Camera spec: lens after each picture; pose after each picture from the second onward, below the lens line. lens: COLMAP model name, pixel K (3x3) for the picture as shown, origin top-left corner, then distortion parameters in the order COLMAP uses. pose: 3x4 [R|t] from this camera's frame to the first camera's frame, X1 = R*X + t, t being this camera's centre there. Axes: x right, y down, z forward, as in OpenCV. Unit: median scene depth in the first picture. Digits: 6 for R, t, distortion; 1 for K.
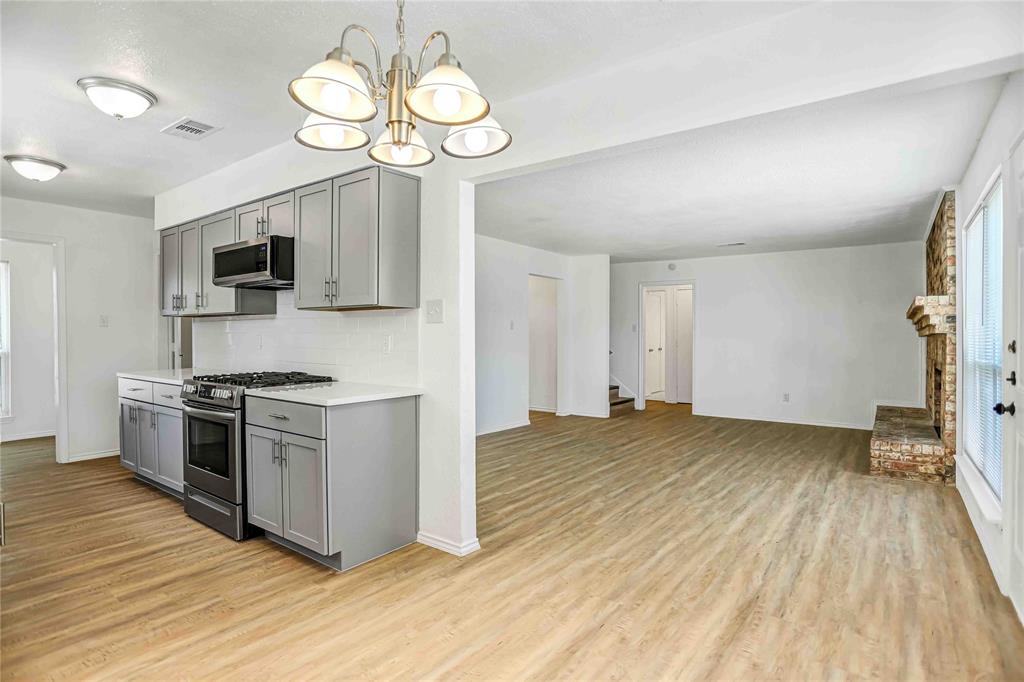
lens RADIAL K [[527.2, 0, 512.0], [0, 527.2, 341.0], [0, 0, 1]] dist [-0.019222, 0.001951]
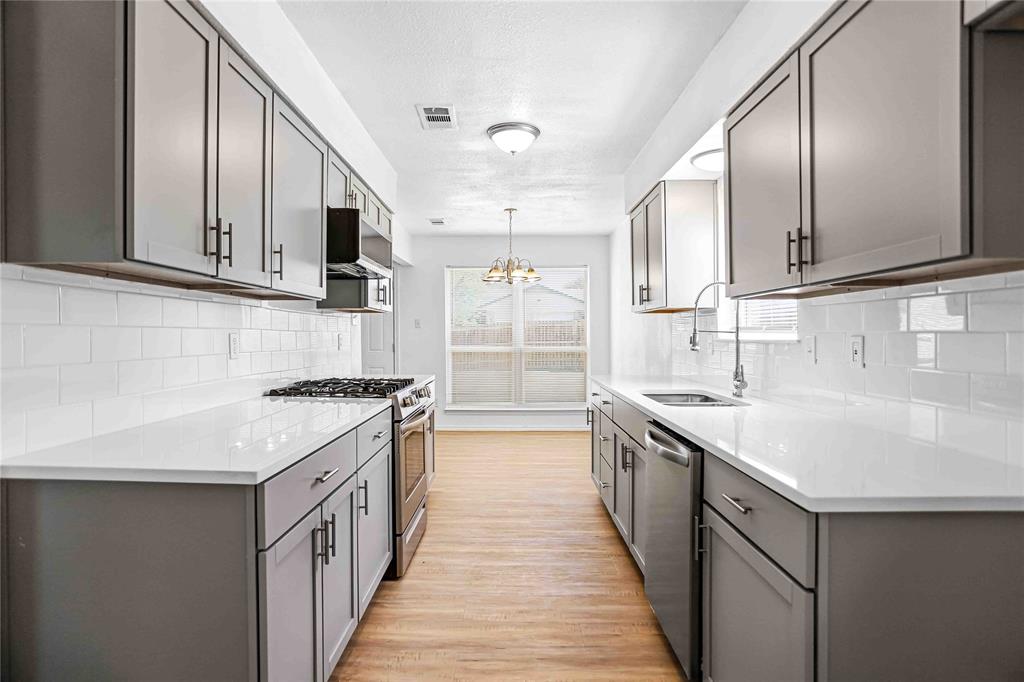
lens RADIAL K [[527.2, 0, 512.0], [0, 527.2, 341.0], [0, 0, 1]] dist [-0.019222, 0.001951]
pose [[-0.600872, 0.000566, 0.799345, -1.323375], [0.010664, 0.999916, 0.007309, -0.006348], [-0.799274, 0.012916, -0.600828, 1.331068]]
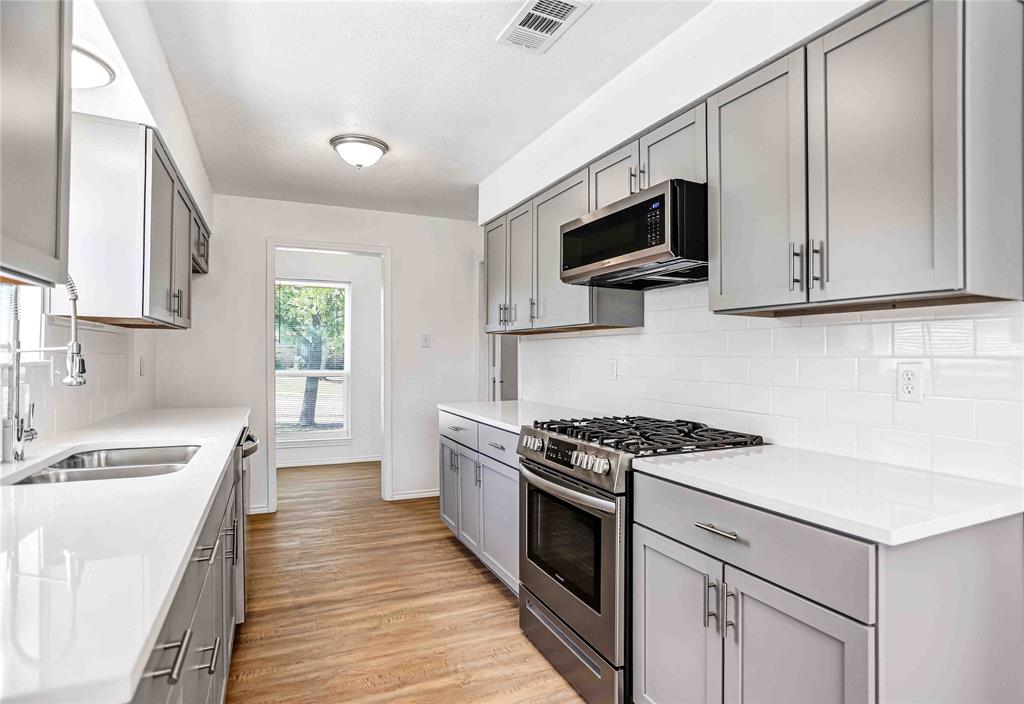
lens RADIAL K [[526.2, 0, 515.3], [0, 526.2, 356.4], [0, 0, 1]] dist [-0.042241, 0.000626]
pose [[0.879717, 0.006384, -0.475455, -0.326455], [-0.012413, 0.999877, -0.009542, -0.007017], [0.475336, 0.014296, 0.879688, 0.420811]]
